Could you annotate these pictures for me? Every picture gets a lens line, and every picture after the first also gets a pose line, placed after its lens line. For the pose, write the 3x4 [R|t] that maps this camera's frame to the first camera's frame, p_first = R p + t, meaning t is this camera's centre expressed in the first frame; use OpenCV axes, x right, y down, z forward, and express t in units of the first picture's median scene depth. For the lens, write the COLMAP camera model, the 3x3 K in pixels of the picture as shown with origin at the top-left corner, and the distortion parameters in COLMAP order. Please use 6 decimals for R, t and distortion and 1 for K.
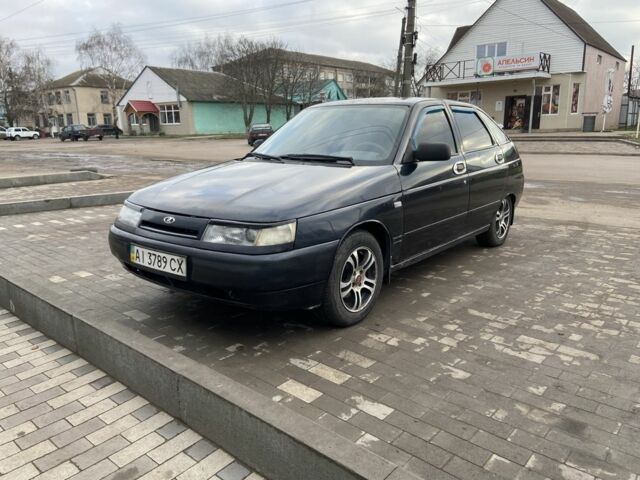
lens RADIAL K [[479.9, 0, 316.0], [0, 479.9, 236.9], [0, 0, 1]] dist [0.121737, -0.150747]
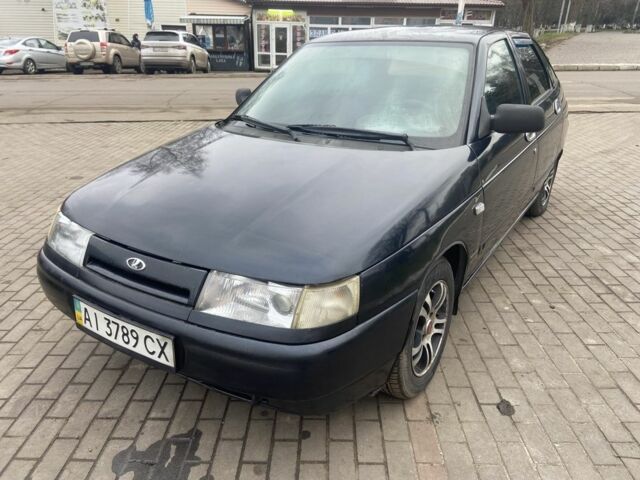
lens RADIAL K [[481.6, 0, 320.0], [0, 481.6, 240.0], [0, 0, 1]] dist [0.110367, -0.134360]
pose [[0.995073, -0.041132, 0.090206, -0.117300], [0.024631, 0.983914, 0.176939, -0.153305], [-0.096033, -0.173845, 0.980079, 0.355763]]
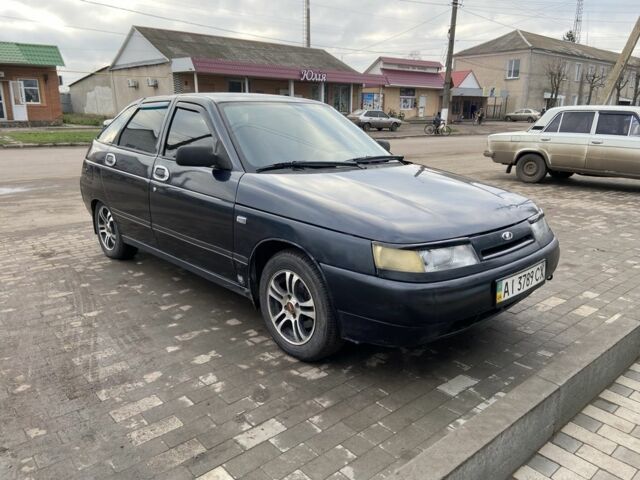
lens RADIAL K [[481.6, 0, 320.0], [0, 481.6, 240.0], [0, 0, 1]] dist [0.110367, -0.134360]
pose [[0.136785, -0.232126, 0.963020, -1.115245], [0.210599, 0.956748, 0.200701, -0.256594], [-0.967955, 0.175359, 0.179754, 1.081784]]
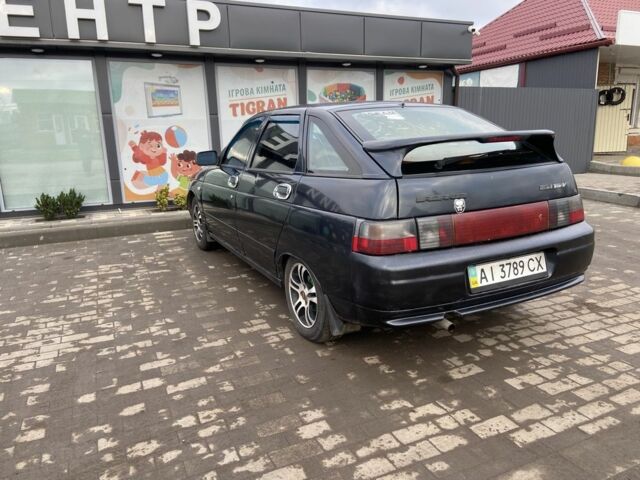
lens RADIAL K [[479.9, 0, 316.0], [0, 479.9, 236.9], [0, 0, 1]] dist [0.121737, -0.150747]
pose [[-0.406657, 0.224067, -0.885677, 1.452363], [-0.173210, 0.932963, 0.315559, -0.485450], [0.897011, 0.281733, -0.340585, 1.948266]]
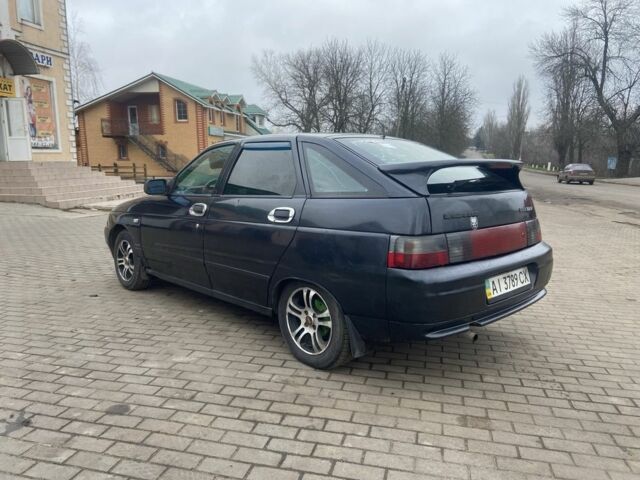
lens RADIAL K [[479.9, 0, 316.0], [0, 479.9, 236.9], [0, 0, 1]] dist [0.121737, -0.150747]
pose [[-0.128820, 0.139600, -0.981793, 1.533819], [-0.220702, 0.961176, 0.165627, -0.381208], [0.966797, 0.238019, -0.093008, 1.687917]]
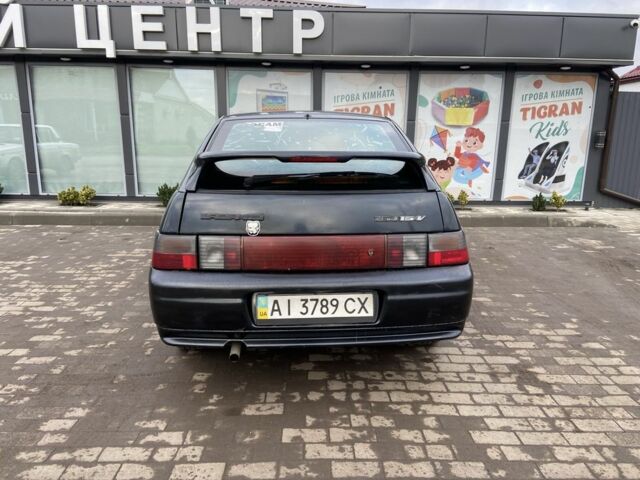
lens RADIAL K [[479.5, 0, 319.7], [0, 479.5, 238.5], [0, 0, 1]] dist [0.121411, -0.149499]
pose [[-0.736694, 0.151366, -0.659067, 1.050143], [-0.149406, 0.914107, 0.376944, -0.596759], [0.659514, 0.376161, -0.650802, 2.417059]]
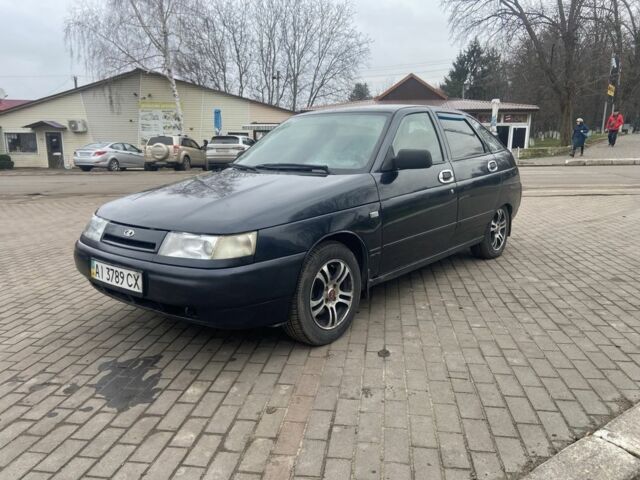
lens RADIAL K [[479.9, 0, 316.0], [0, 479.9, 236.9], [0, 0, 1]] dist [0.121737, -0.150747]
pose [[0.999566, -0.009268, -0.027980, 0.083005], [0.008459, 0.999546, -0.028916, 0.003037], [0.028236, 0.028667, 0.999190, 0.053811]]
